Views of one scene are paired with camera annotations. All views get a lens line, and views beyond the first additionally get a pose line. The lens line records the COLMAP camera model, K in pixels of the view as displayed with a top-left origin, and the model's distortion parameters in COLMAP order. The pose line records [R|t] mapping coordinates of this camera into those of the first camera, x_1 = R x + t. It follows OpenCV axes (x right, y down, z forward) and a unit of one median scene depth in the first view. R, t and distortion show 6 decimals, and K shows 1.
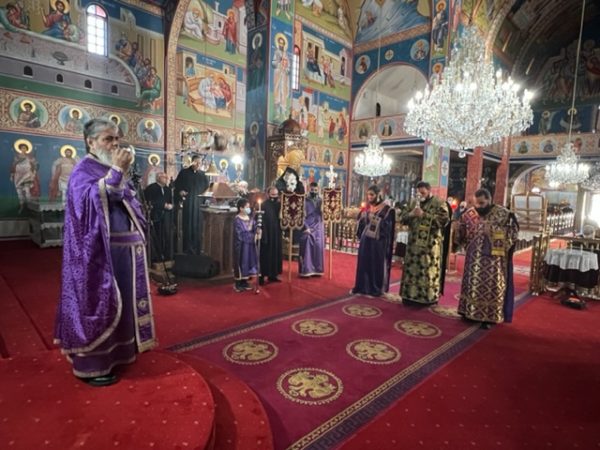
lens RADIAL K [[358.3, 0, 300.0], [0, 358.3, 225.0], [0, 0, 1]] dist [-0.005529, -0.002560]
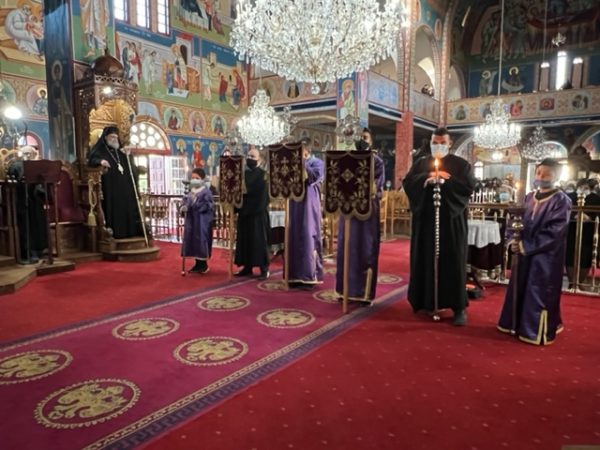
lens RADIAL K [[438.5, 0, 300.0], [0, 438.5, 225.0], [0, 0, 1]] dist [0.003381, -0.006114]
pose [[0.985263, -0.051734, 0.163034, 0.089055], [0.050182, 0.998647, 0.013626, 0.016867], [-0.163519, -0.005244, 0.986526, 0.054344]]
